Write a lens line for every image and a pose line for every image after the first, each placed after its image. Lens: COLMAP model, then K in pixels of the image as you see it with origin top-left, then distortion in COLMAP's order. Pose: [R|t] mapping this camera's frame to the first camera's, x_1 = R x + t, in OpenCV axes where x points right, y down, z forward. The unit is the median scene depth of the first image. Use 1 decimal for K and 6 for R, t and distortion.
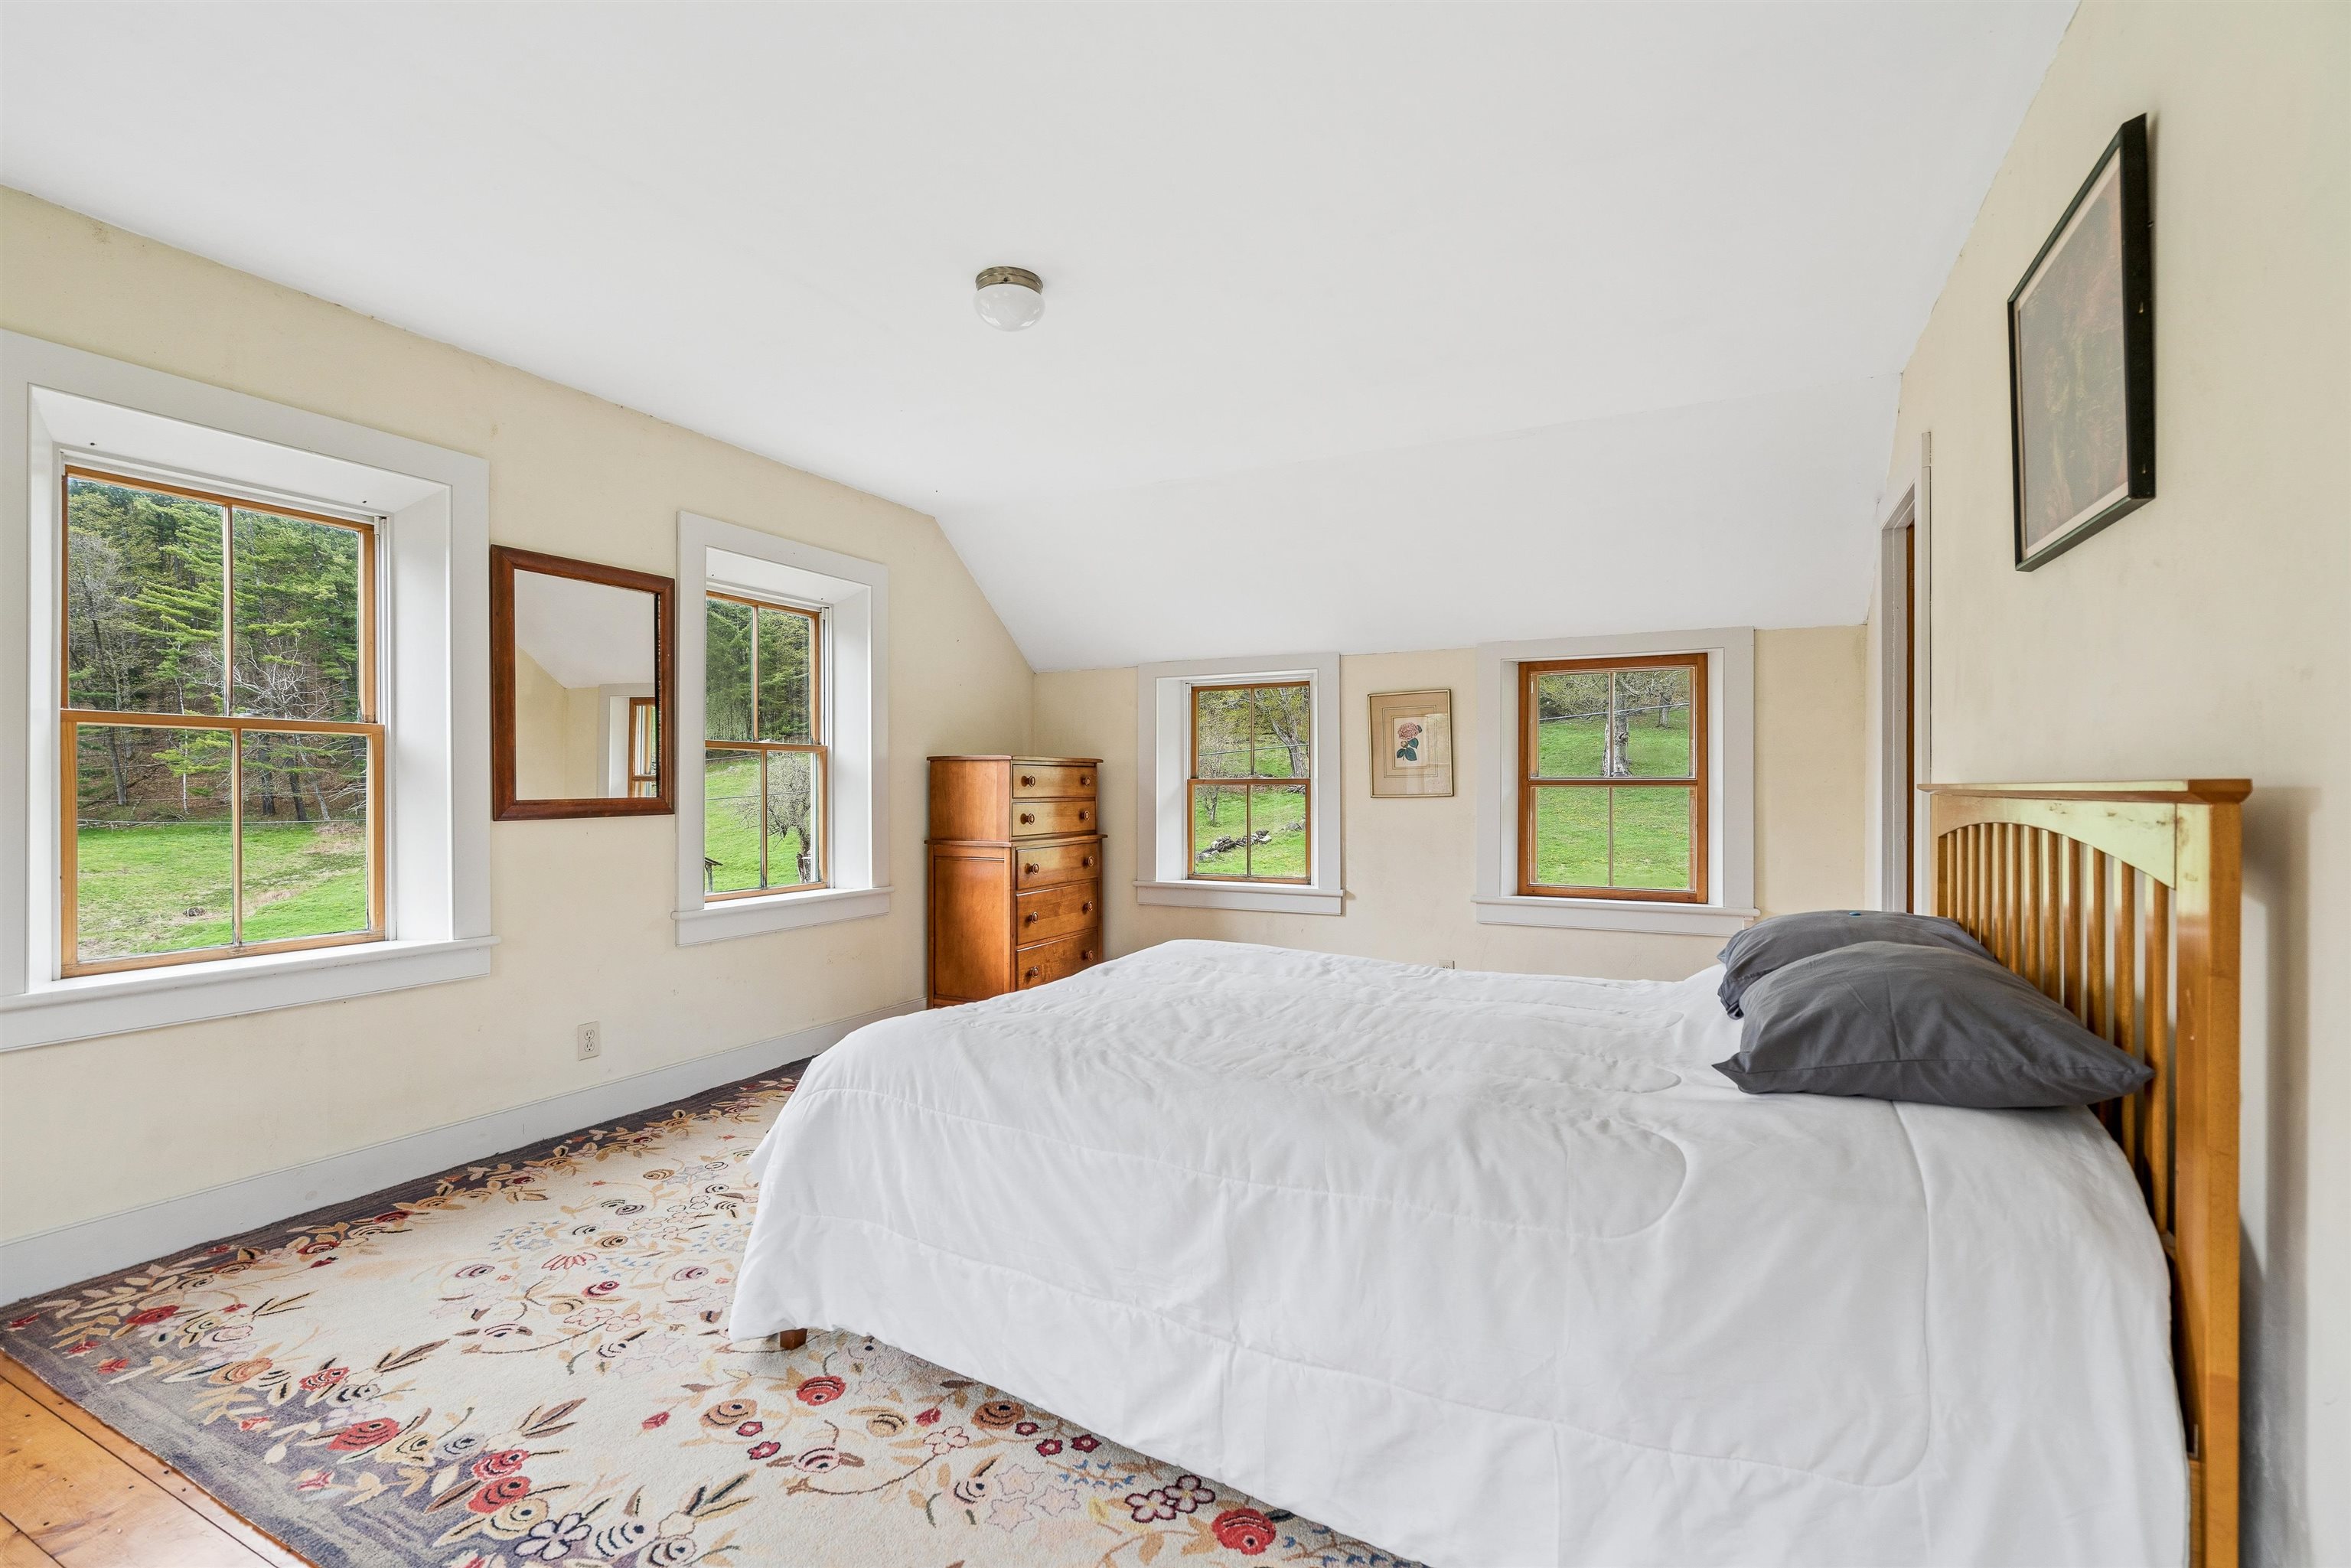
lens RADIAL K [[1065.9, 0, 1176.2], [0, 1065.9, 779.8], [0, 0, 1]] dist [-0.002072, 0.000419]
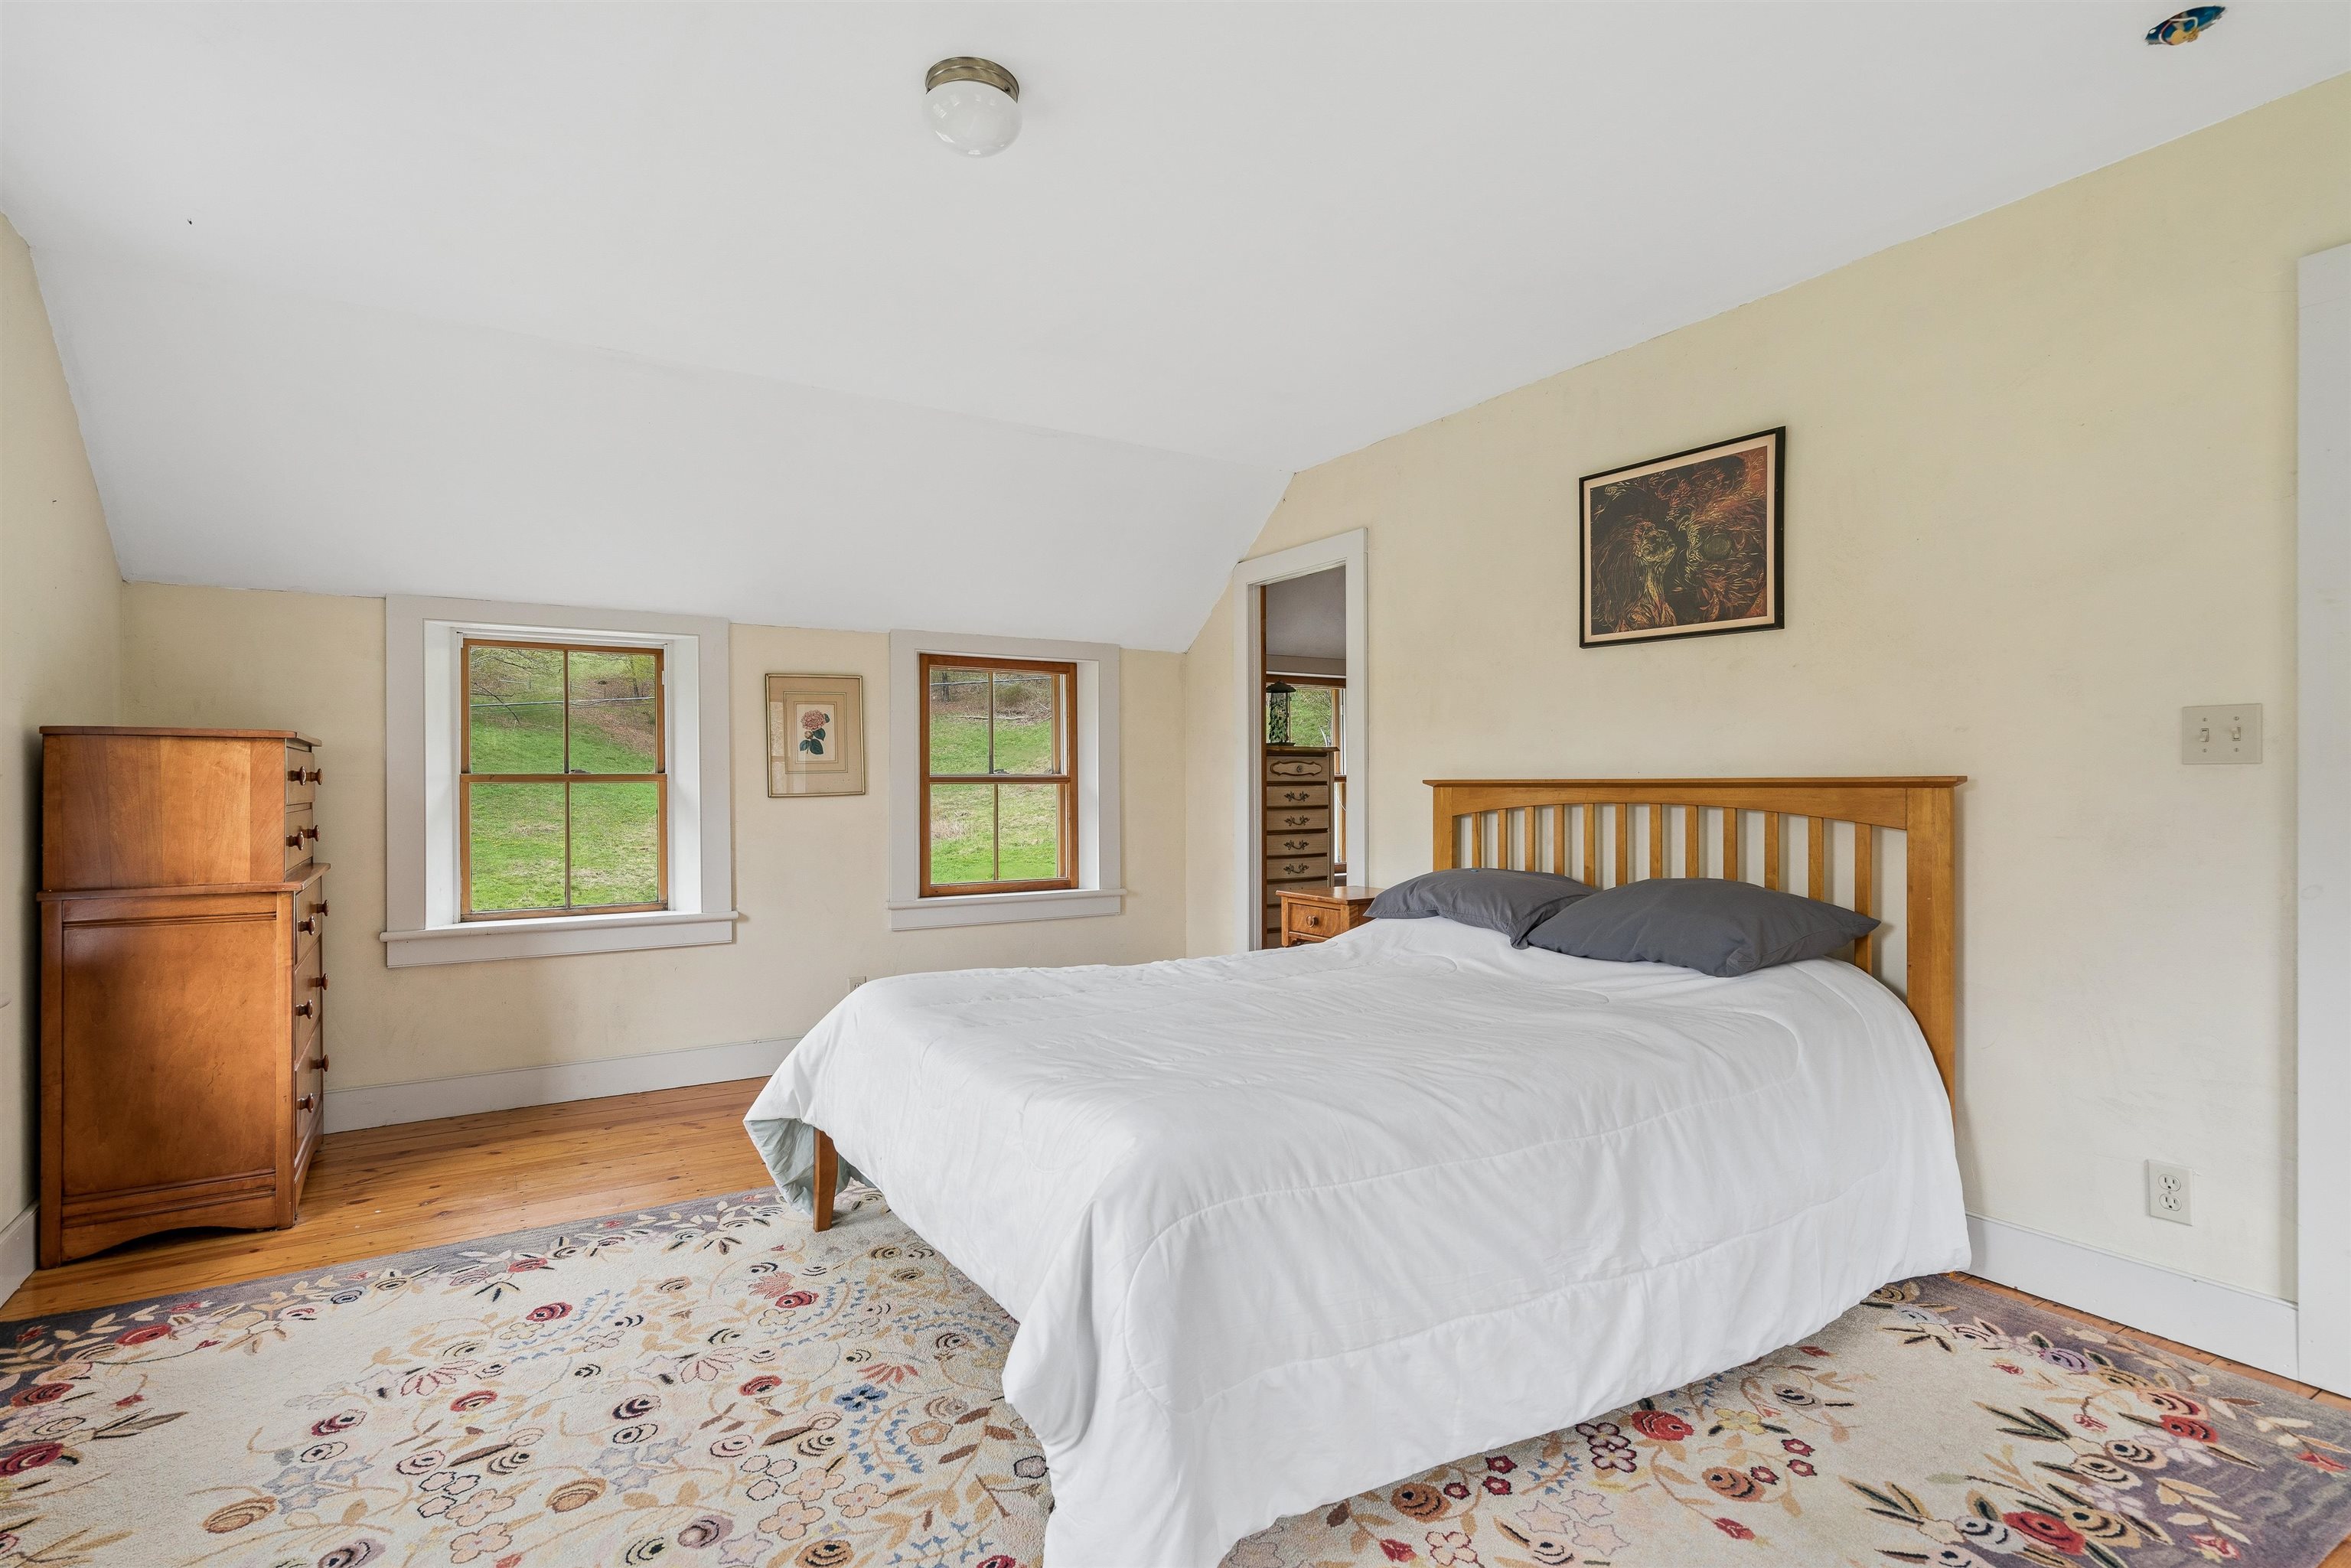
lens RADIAL K [[1125.9, 0, 1175.5], [0, 1125.9, 784.0], [0, 0, 1]] dist [-0.000894, 0.000344]
pose [[0.514187, -0.001899, 0.857676, -0.428534], [-0.000647, 0.999996, 0.002602, 0.003946], [-0.857678, -0.001893, 0.514184, 0.285056]]
